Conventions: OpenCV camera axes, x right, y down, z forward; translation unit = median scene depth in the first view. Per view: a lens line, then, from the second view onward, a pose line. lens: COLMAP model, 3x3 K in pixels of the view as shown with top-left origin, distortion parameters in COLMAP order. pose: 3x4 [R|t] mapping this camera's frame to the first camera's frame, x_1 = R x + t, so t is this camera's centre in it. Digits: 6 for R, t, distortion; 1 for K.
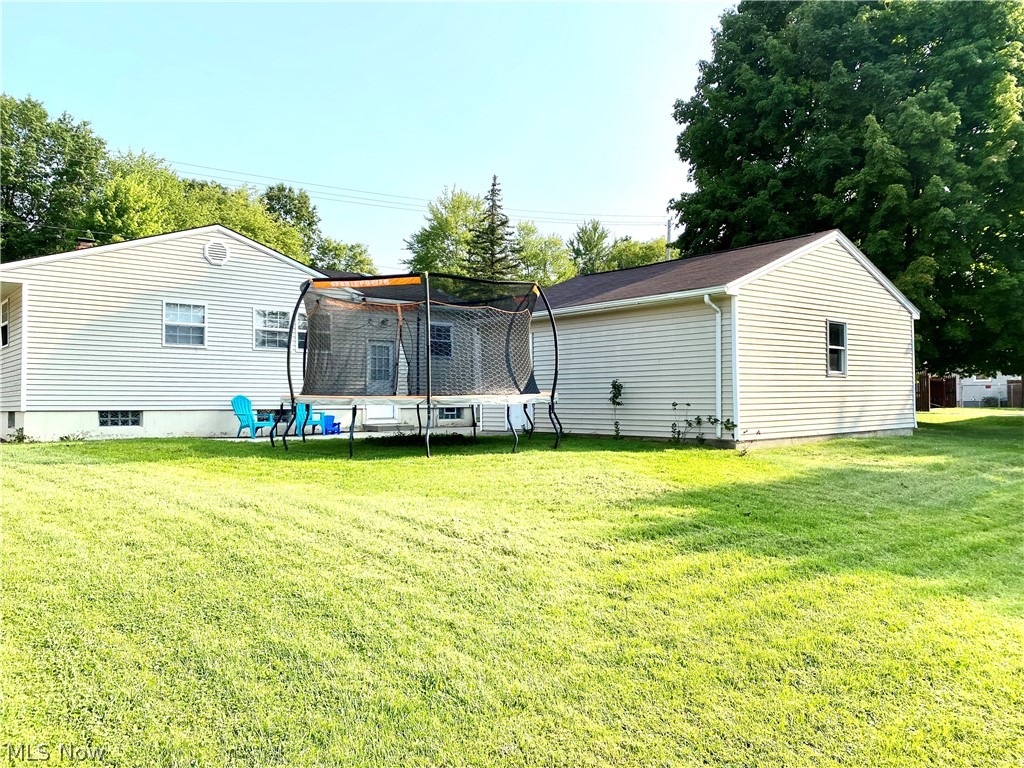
lens RADIAL K [[791.9, 0, 511.8], [0, 791.9, 382.6], [0, 0, 1]] dist [0.008607, -0.015388]
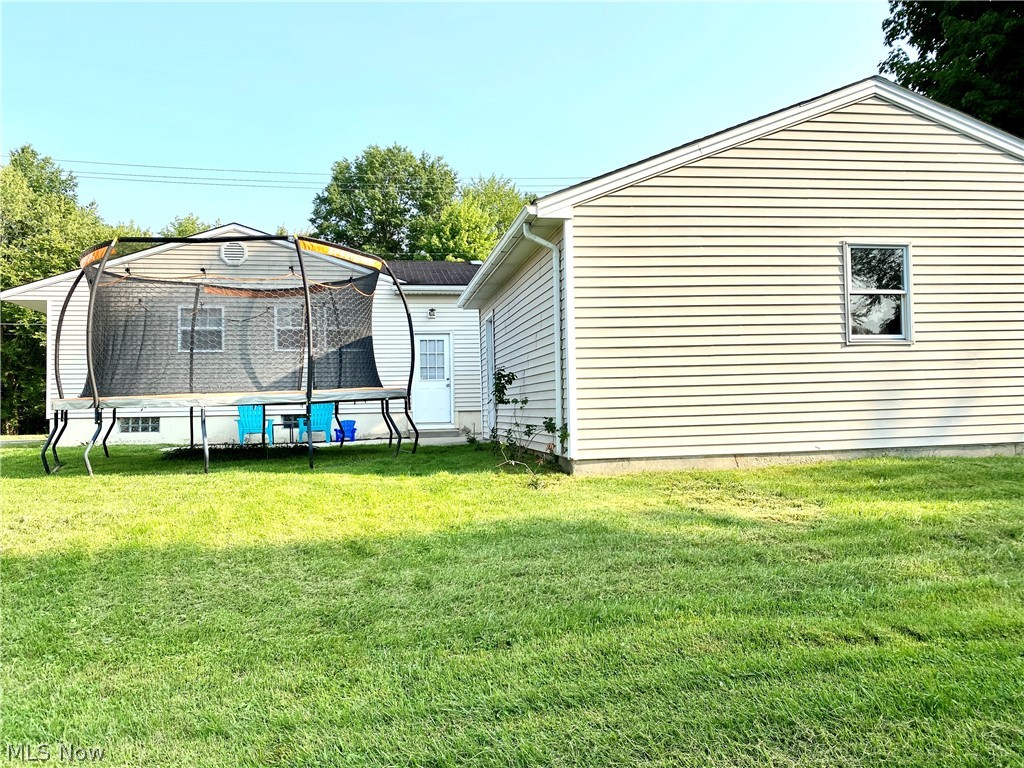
lens RADIAL K [[791.9, 0, 512.1], [0, 791.9, 387.8], [0, 0, 1]] dist [0.008607, -0.015388]
pose [[0.855062, -0.027320, -0.517805, 0.441497], [0.028108, 0.999585, -0.006325, 0.017092], [0.517763, -0.009146, 0.855475, 0.372832]]
